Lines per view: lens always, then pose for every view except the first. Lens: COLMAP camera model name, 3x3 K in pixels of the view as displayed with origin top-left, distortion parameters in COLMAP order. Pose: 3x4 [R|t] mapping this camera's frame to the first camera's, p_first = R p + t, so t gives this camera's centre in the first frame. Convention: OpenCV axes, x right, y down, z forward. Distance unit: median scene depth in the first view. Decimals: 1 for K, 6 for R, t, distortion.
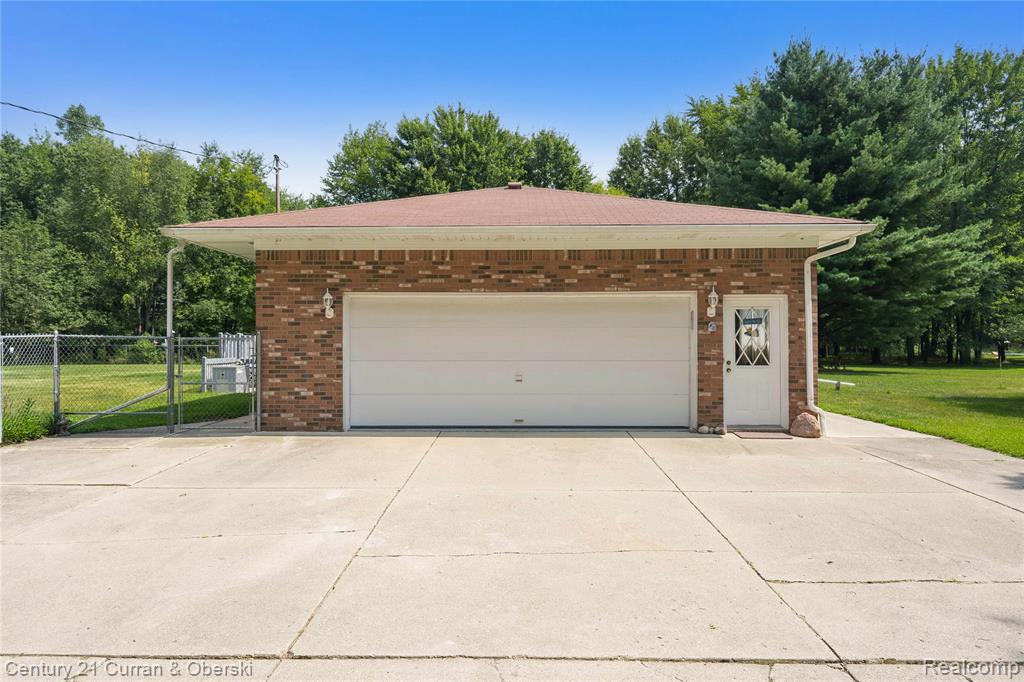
lens RADIAL K [[697.7, 0, 512.1], [0, 697.7, 344.6], [0, 0, 1]] dist [0.019353, 0.002014]
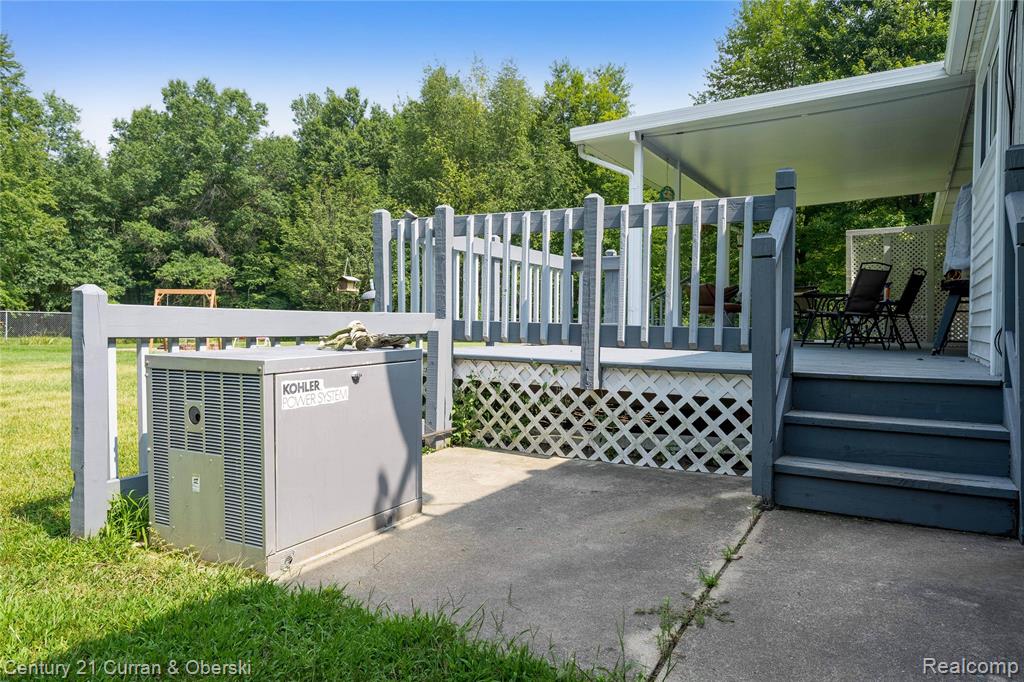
lens RADIAL K [[697.7, 0, 505.8], [0, 697.7, 347.6], [0, 0, 1]] dist [0.019353, 0.002014]
pose [[0.873142, 0.031734, -0.486431, -0.576746], [-0.021922, 0.999425, 0.025851, 0.047930], [0.486972, -0.011908, 0.873336, 1.717792]]
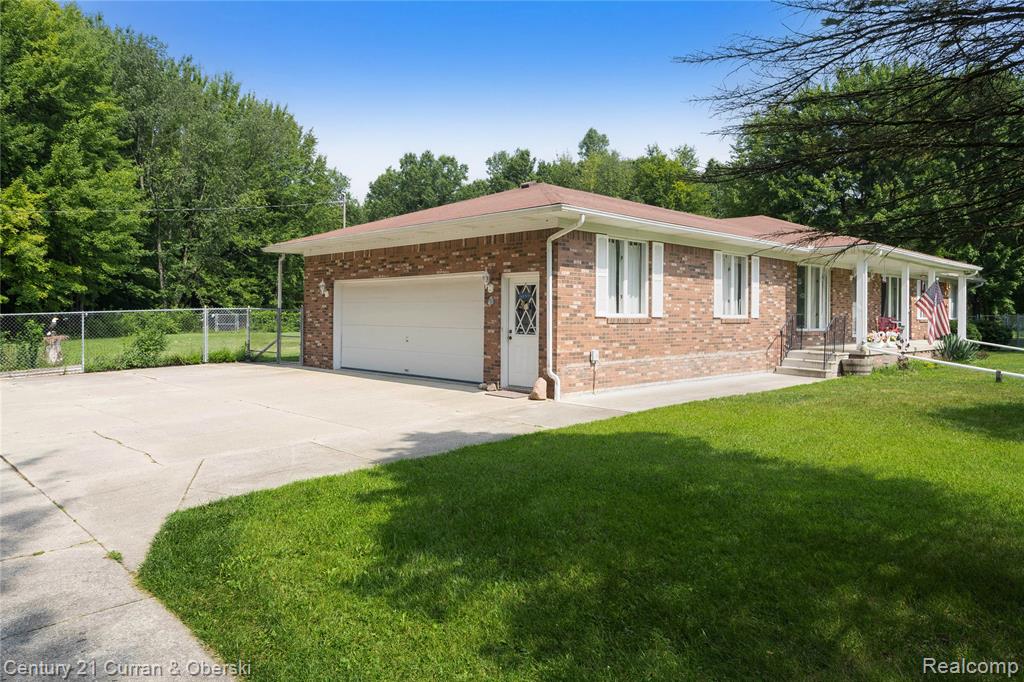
lens RADIAL K [[676.7, 0, 513.6], [0, 676.7, 330.3], [0, 0, 1]] dist [0.011030, 0.004746]
pose [[0.718524, 0.022558, -0.695136, 1.105393], [-0.012206, 0.999729, 0.019826, 0.001538], [0.695395, -0.005760, 0.718604, 0.193336]]
